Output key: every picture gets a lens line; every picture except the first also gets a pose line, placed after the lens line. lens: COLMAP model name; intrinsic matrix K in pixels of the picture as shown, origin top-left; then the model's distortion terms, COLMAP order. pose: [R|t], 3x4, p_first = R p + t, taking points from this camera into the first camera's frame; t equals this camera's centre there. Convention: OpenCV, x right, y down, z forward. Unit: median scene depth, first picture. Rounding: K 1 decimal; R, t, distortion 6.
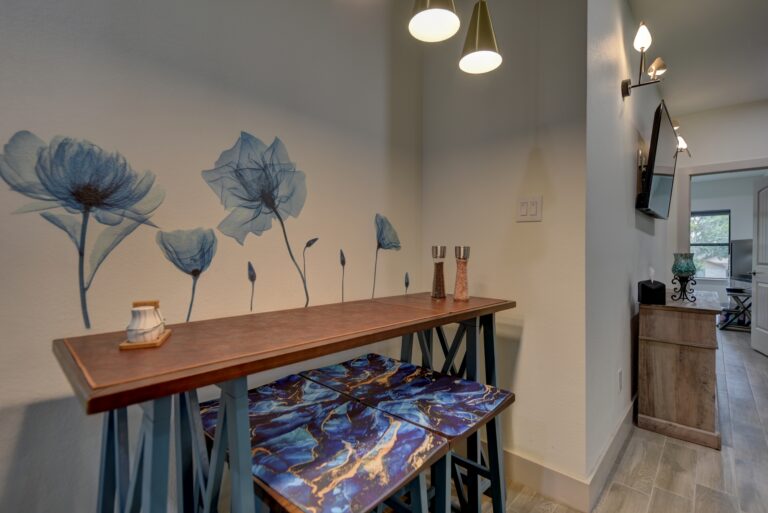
lens RADIAL K [[353.6, 0, 392.8], [0, 353.6, 253.2], [0, 0, 1]] dist [0.008192, -0.000338]
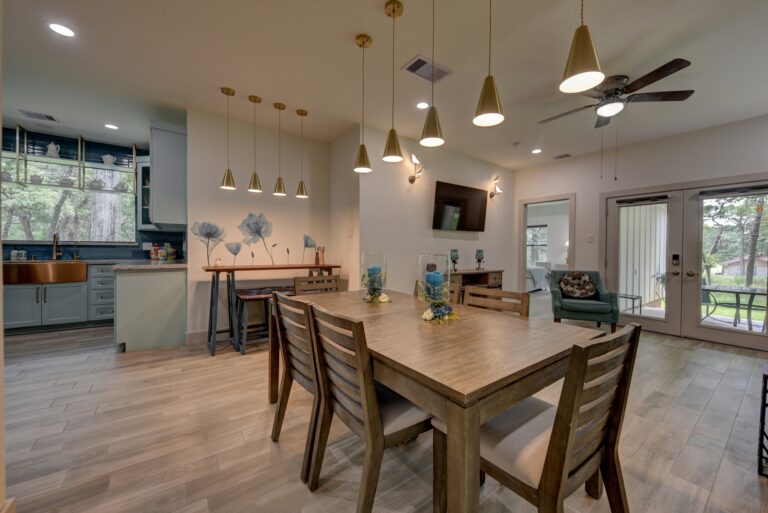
lens RADIAL K [[298.3, 0, 394.8], [0, 298.3, 252.8], [0, 0, 1]] dist [0.009115, -0.004565]
pose [[0.981383, 0.002722, -0.192040, 0.888816], [-0.002044, 0.999991, 0.003728, 0.015093], [0.192048, -0.003267, 0.981380, -0.921819]]
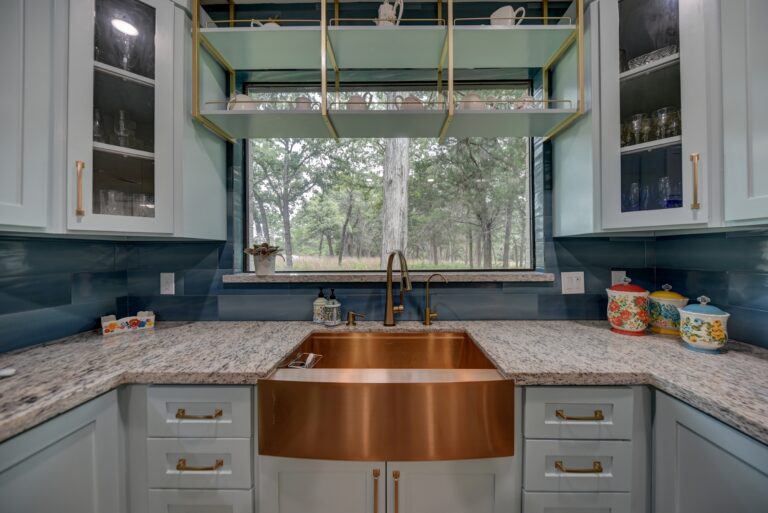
lens RADIAL K [[266.1, 0, 394.7], [0, 266.1, 252.3], [0, 0, 1]] dist [0.013088, -0.007436]
pose [[0.666874, -0.013863, -0.745041, -1.102649], [0.007063, 0.999900, -0.012283, -0.089725], [0.745137, 0.002929, 0.666905, 0.111564]]
